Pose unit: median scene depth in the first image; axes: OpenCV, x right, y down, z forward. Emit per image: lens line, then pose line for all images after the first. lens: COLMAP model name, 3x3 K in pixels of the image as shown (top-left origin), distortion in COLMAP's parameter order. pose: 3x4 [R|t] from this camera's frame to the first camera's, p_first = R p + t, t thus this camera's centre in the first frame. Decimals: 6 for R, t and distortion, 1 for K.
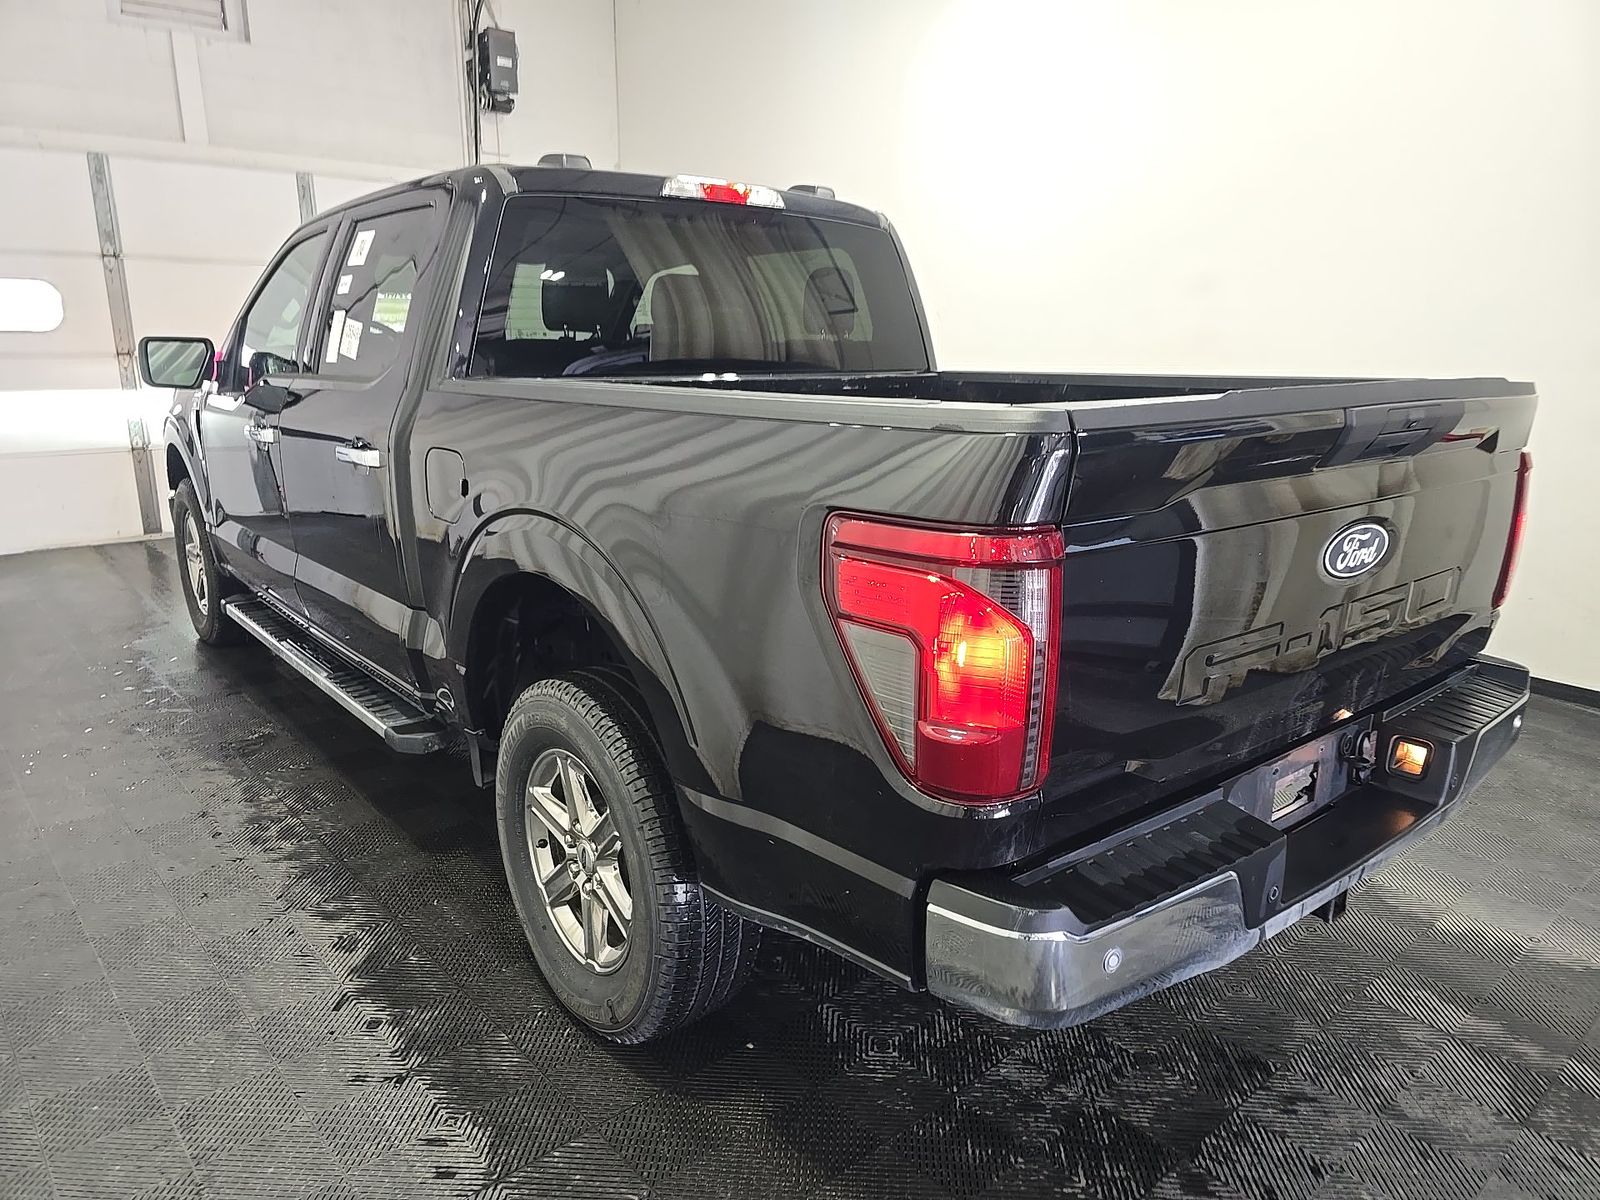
lens RADIAL K [[1080.5, 0, 801.5], [0, 1080.5, 599.9], [0, 0, 1]] dist [0.022093, -0.003223]
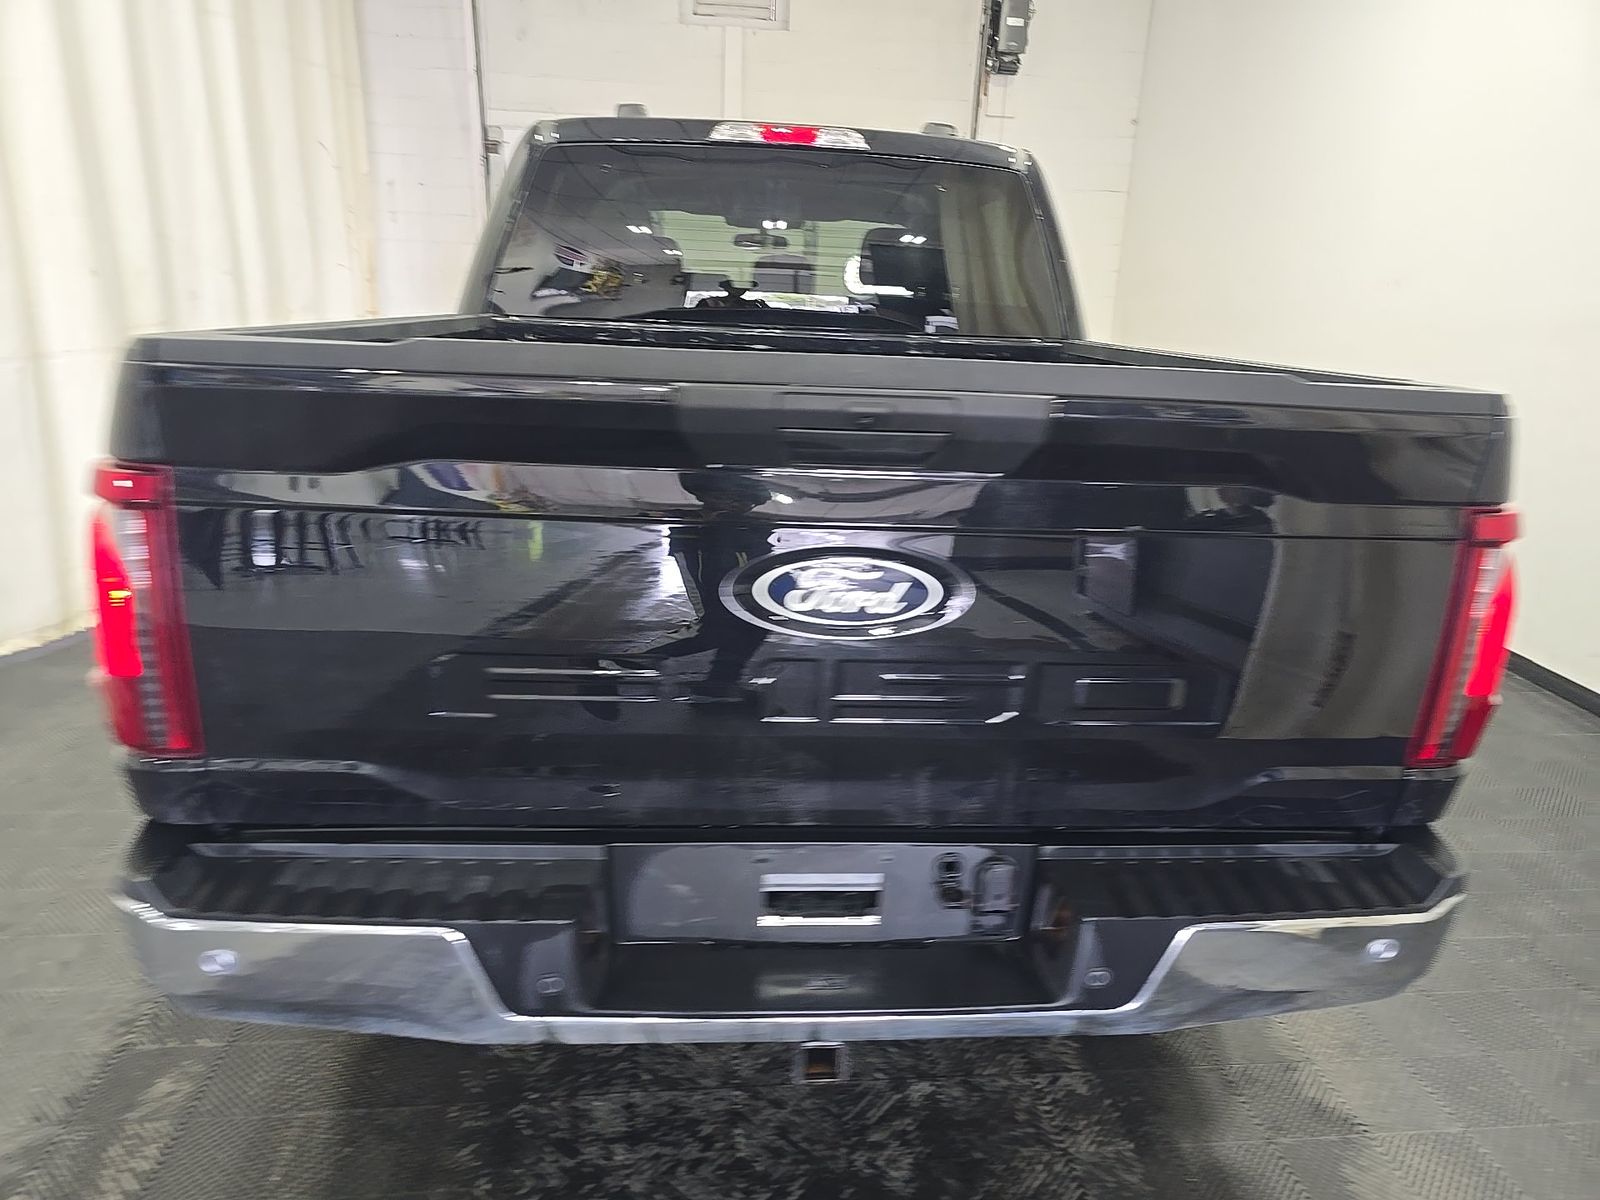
lens RADIAL K [[1080.5, 0, 801.4], [0, 1080.5, 608.5], [0, 0, 1]] dist [0.022093, -0.003223]
pose [[0.821743, 0.189005, -0.537602, 0.223575], [-0.173957, 0.981564, 0.079189, -0.022048], [0.542658, 0.028447, 0.839472, 0.100035]]
